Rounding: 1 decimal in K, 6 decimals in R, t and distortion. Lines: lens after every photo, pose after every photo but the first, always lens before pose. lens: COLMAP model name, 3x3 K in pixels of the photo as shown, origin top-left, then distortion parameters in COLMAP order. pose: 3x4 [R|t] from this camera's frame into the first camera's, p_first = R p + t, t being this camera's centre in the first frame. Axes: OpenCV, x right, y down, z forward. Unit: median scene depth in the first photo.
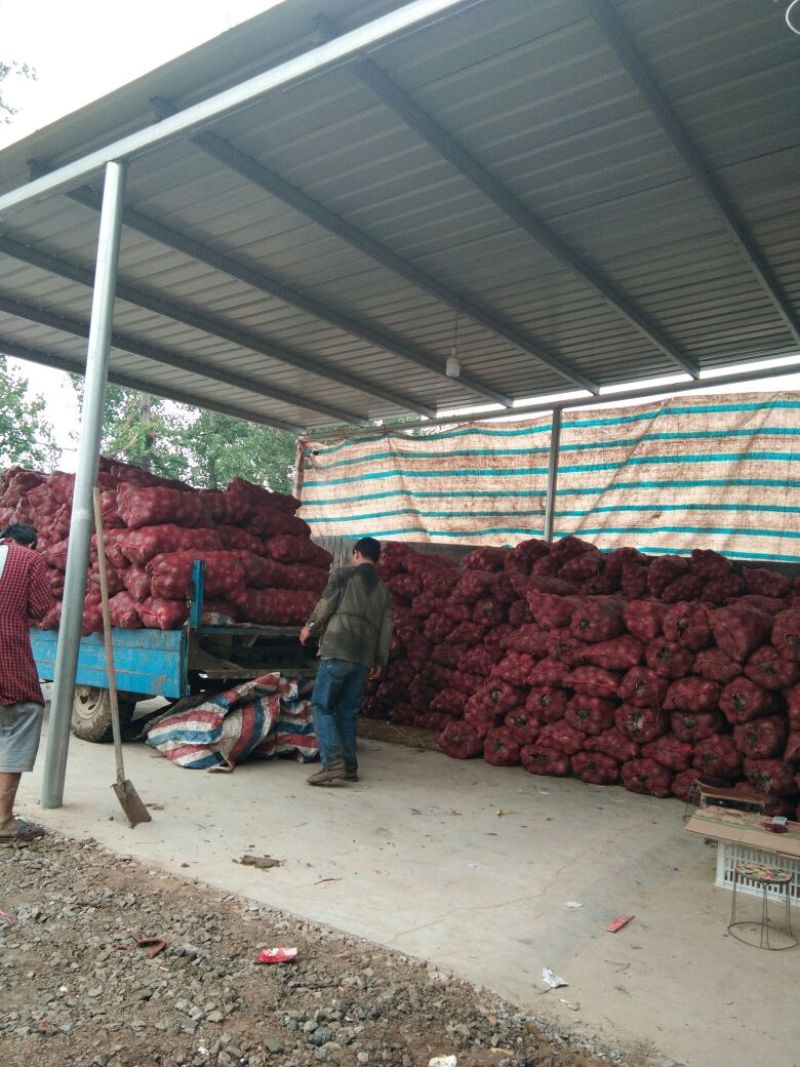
lens RADIAL K [[853.2, 0, 404.6], [0, 853.2, 547.6], [0, 0, 1]] dist [0.000198, -0.047761]
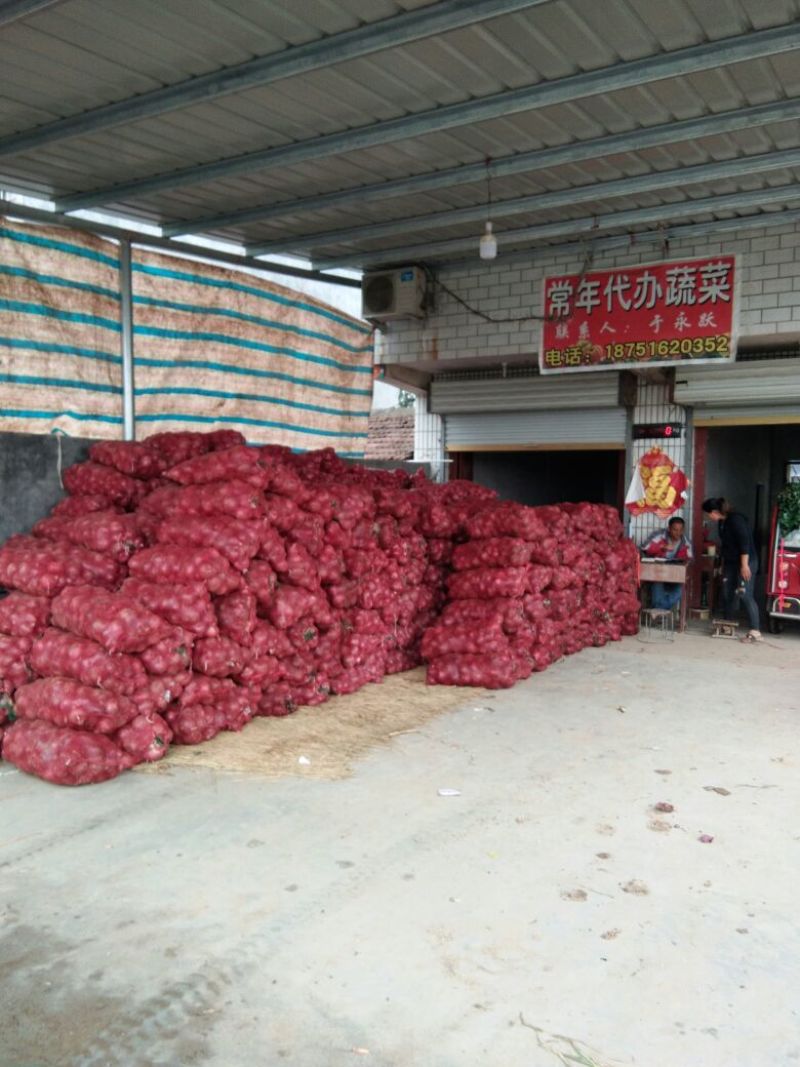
lens RADIAL K [[809.3, 0, 400.0], [0, 809.3, 533.5], [0, 0, 1]] dist [0.003369, 0.000347]
pose [[-0.064862, -0.137088, 0.988433, -0.473205], [-0.066569, 0.988907, 0.132785, -0.023635], [-0.995671, -0.057186, -0.073268, 0.735335]]
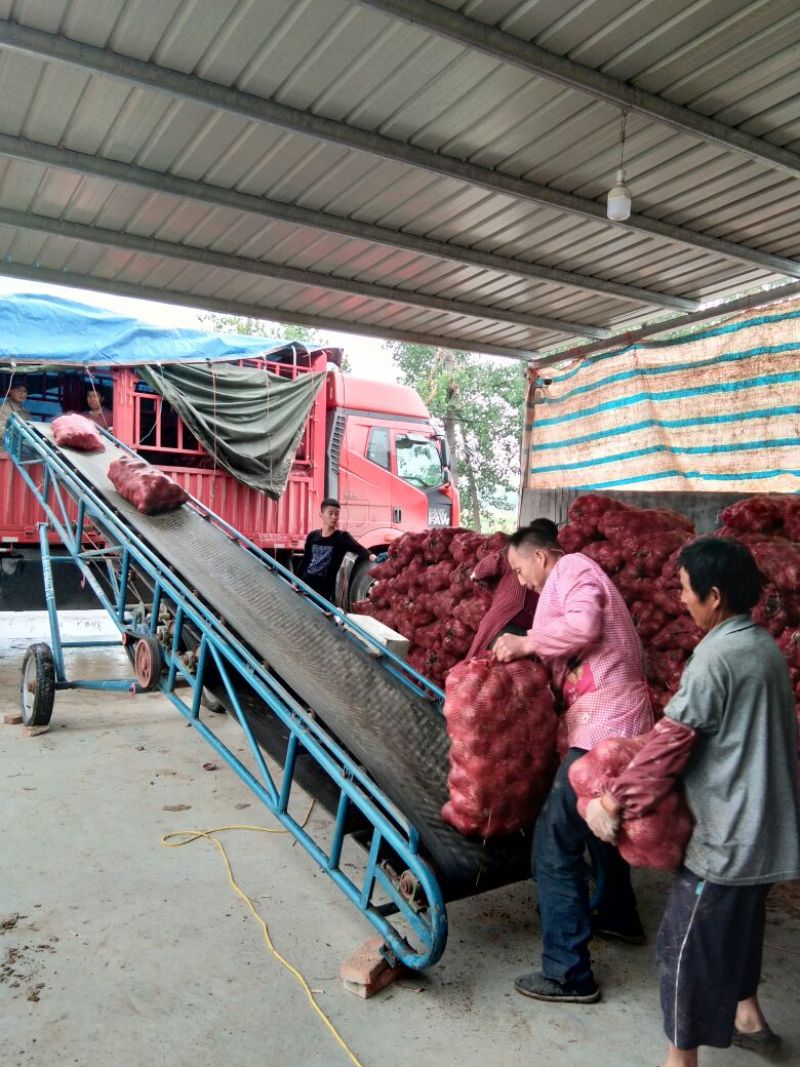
lens RADIAL K [[853.2, 0, 404.6], [0, 853.2, 547.6], [0, 0, 1]] dist [0.000198, -0.047761]
pose [[0.903604, -0.021550, -0.427827, 0.120799], [0.045710, 0.997882, 0.046280, -0.002330], [0.425923, -0.061375, 0.902675, 0.265057]]
